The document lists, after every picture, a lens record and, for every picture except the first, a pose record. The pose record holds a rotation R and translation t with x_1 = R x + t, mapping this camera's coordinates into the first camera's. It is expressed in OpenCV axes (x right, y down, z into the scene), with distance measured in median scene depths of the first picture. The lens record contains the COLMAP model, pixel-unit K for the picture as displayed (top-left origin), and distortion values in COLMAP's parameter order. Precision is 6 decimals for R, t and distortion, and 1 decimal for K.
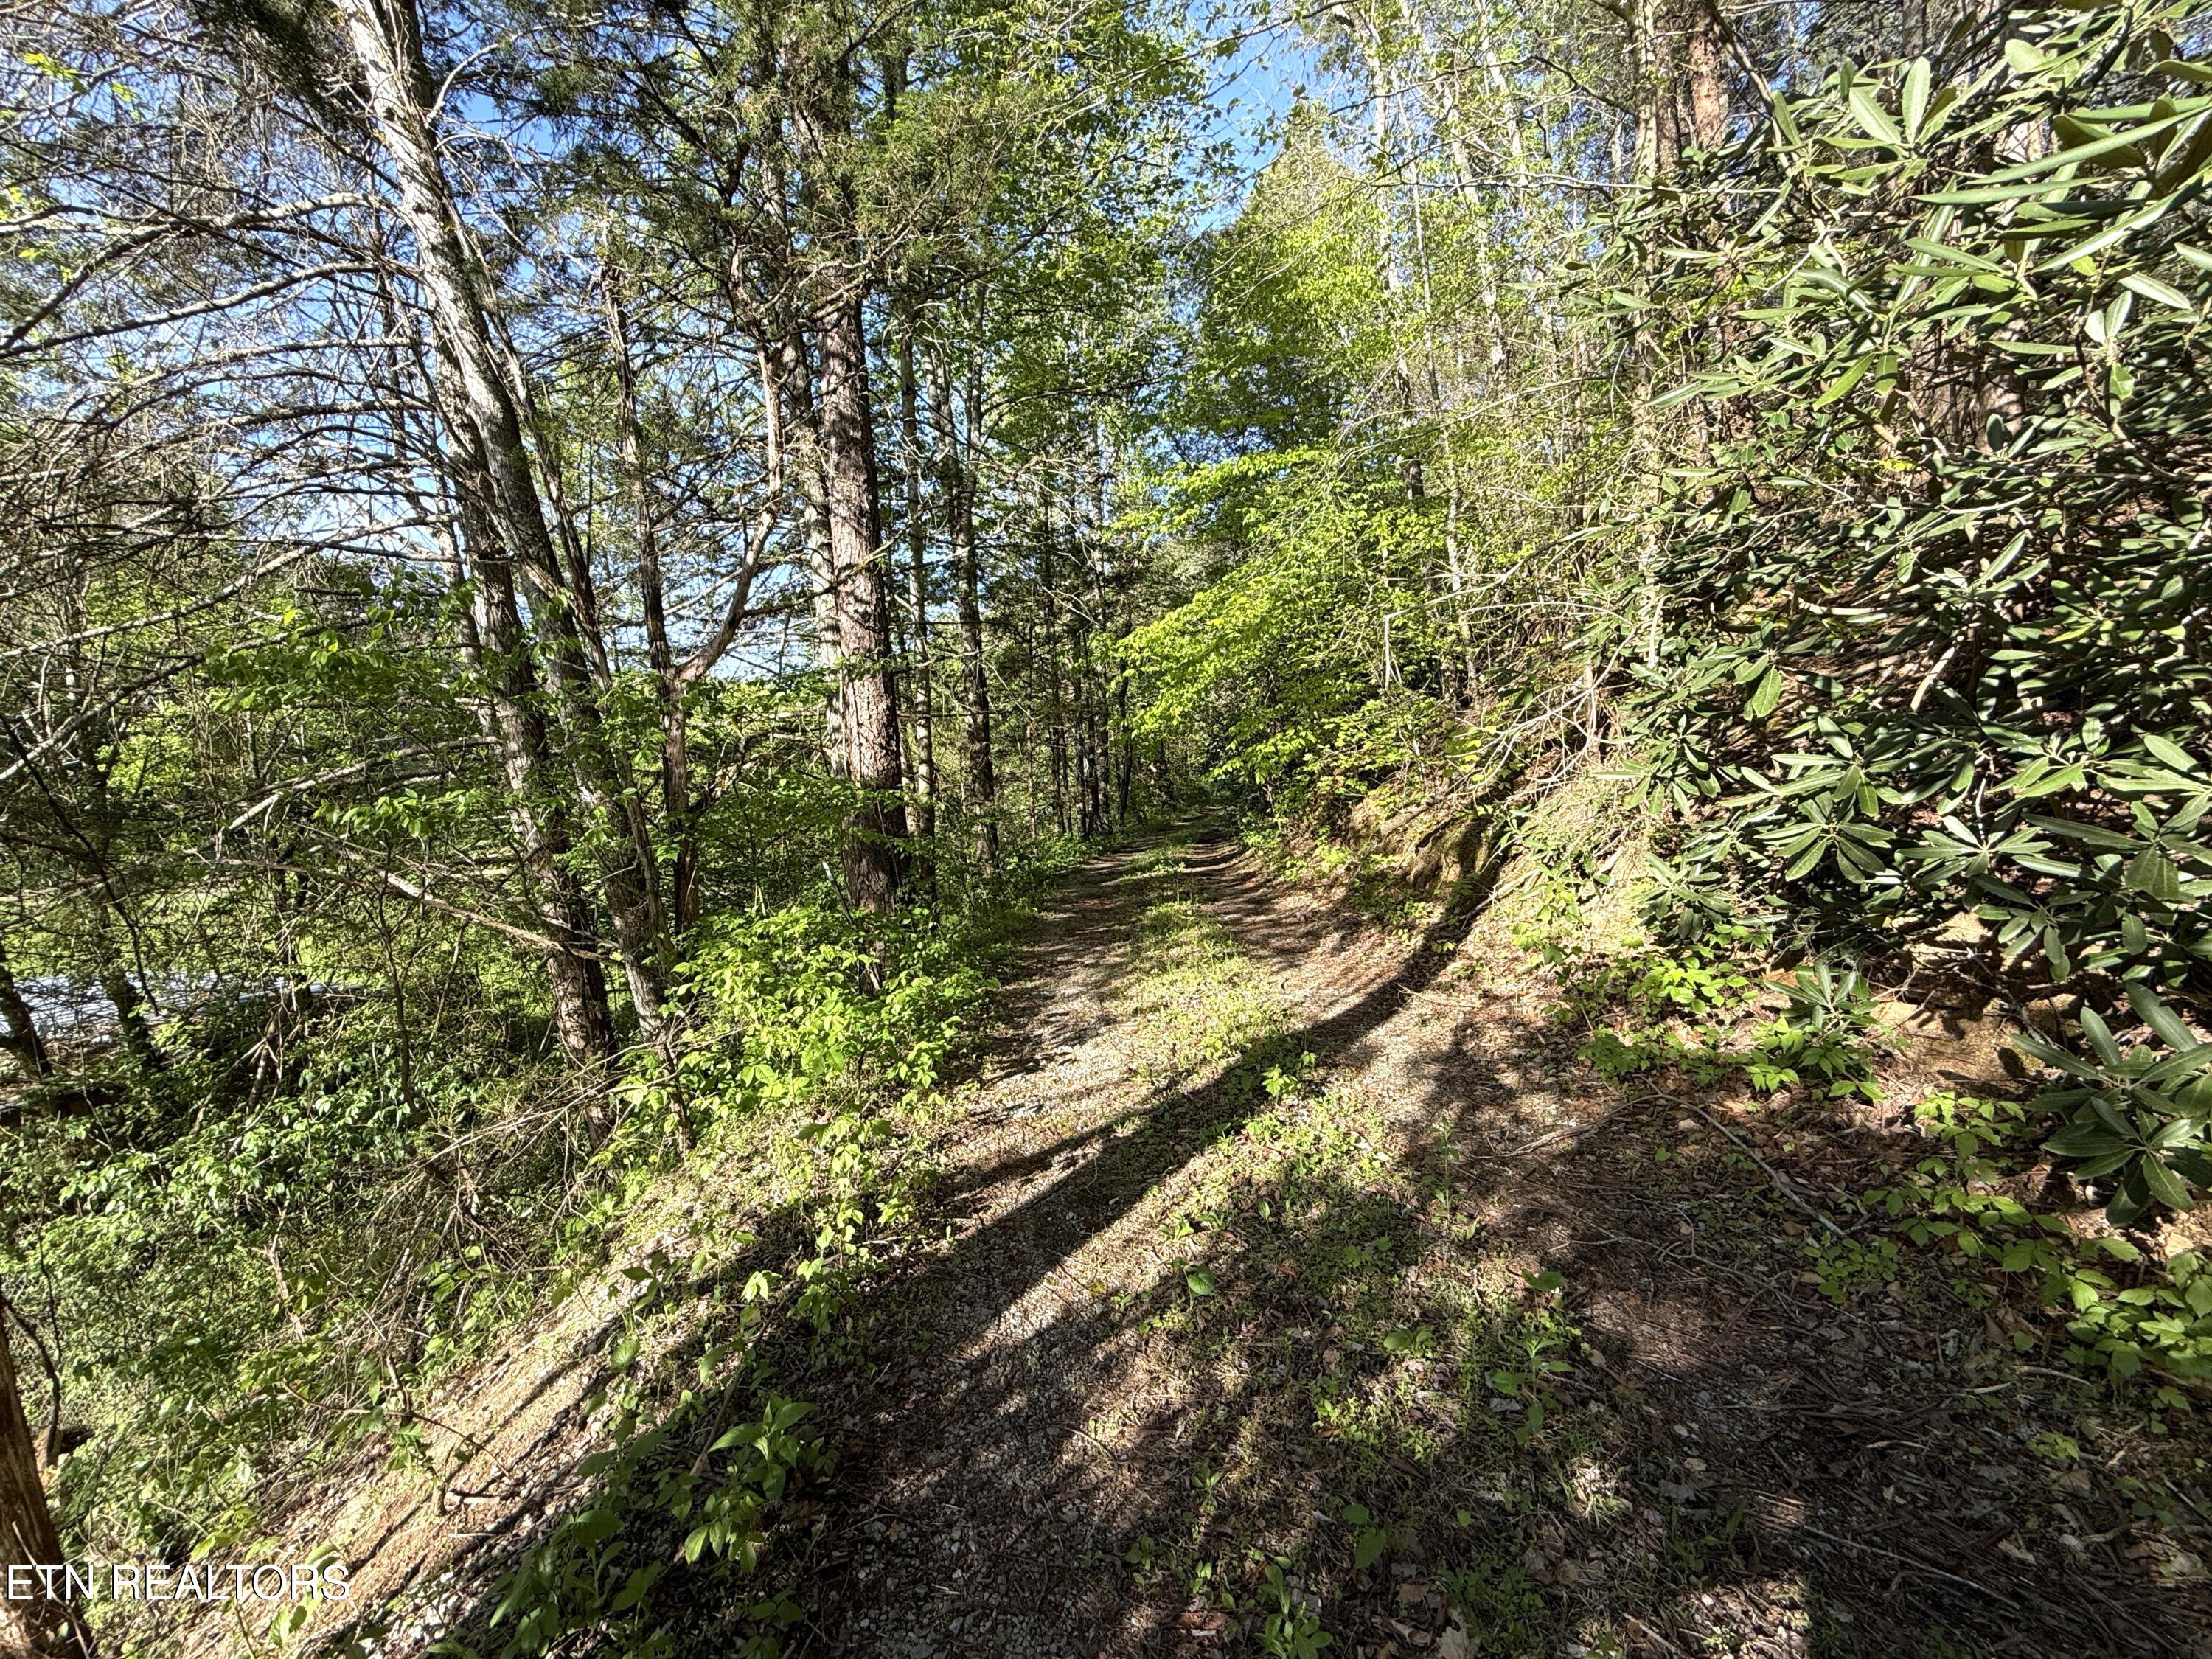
lens RADIAL K [[891.8, 0, 1100.5], [0, 891.8, 832.9], [0, 0, 1]] dist [0.003710, 0.000223]
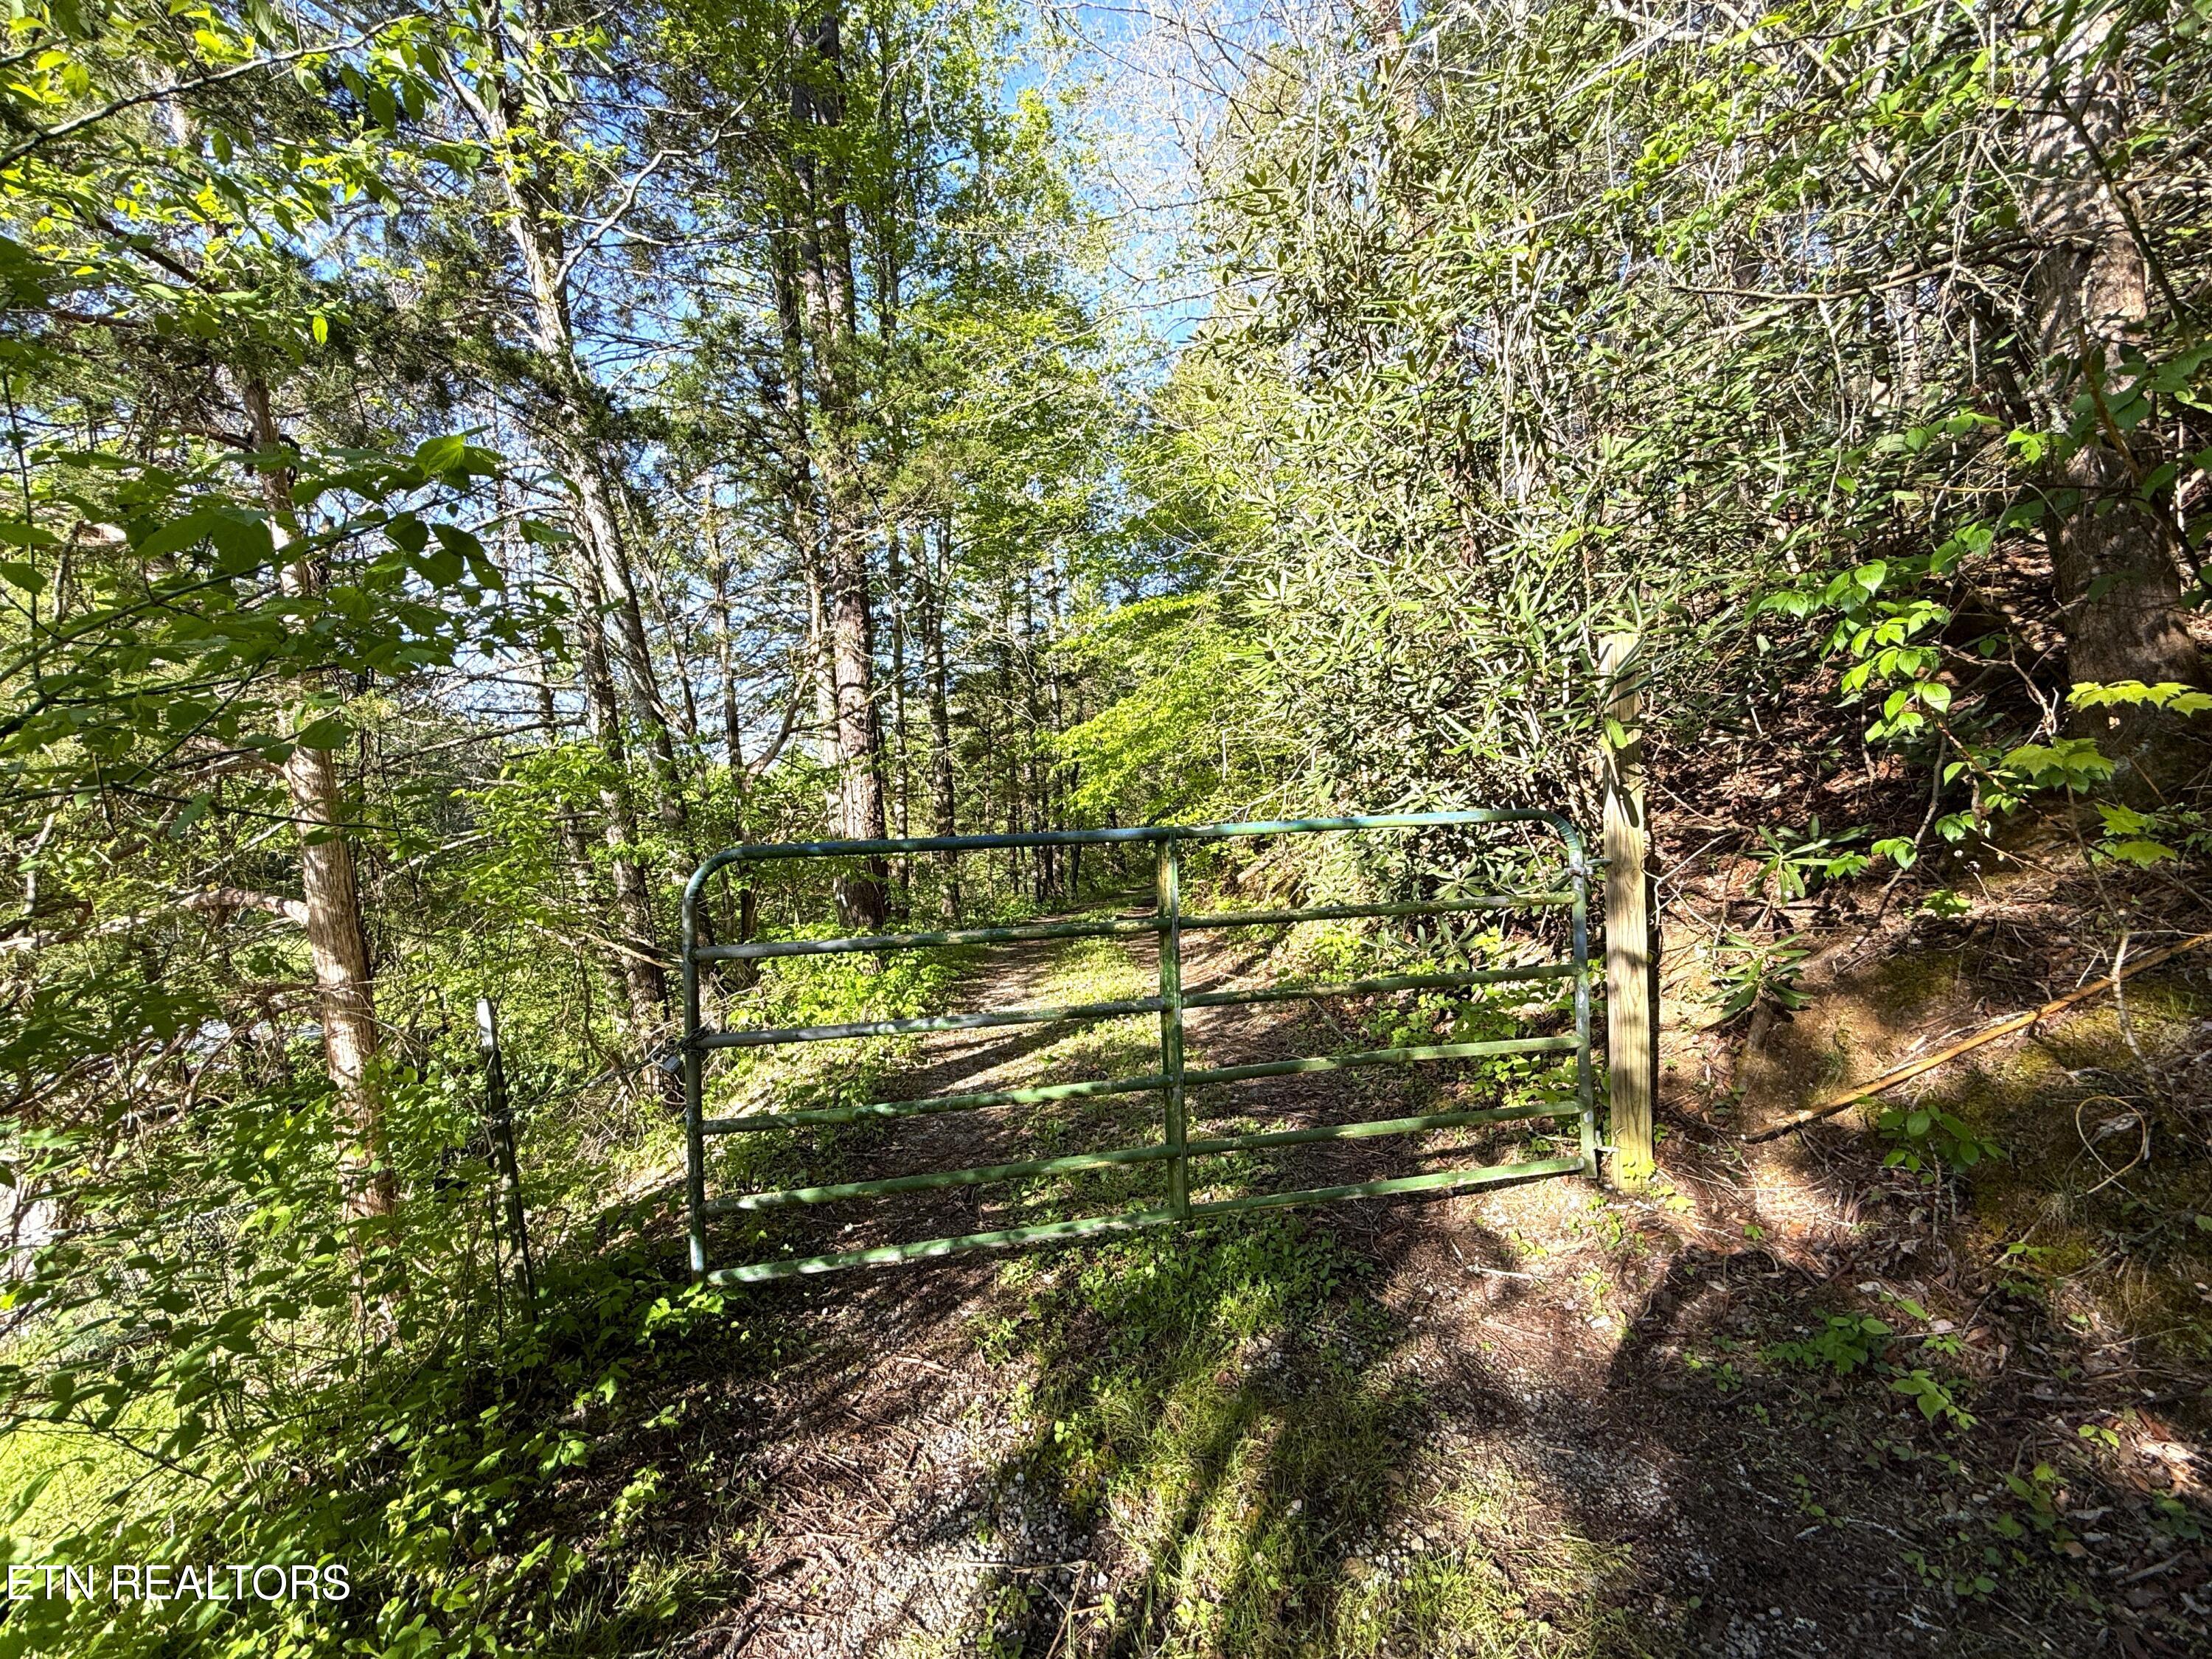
lens RADIAL K [[891.8, 0, 1113.3], [0, 891.8, 825.1], [0, 0, 1]] dist [0.003710, 0.000223]
pose [[0.998588, 0.001724, 0.053089, 0.031719], [0.003294, 0.995540, -0.094286, 0.027697], [-0.053015, 0.094328, 0.994129, -0.245491]]
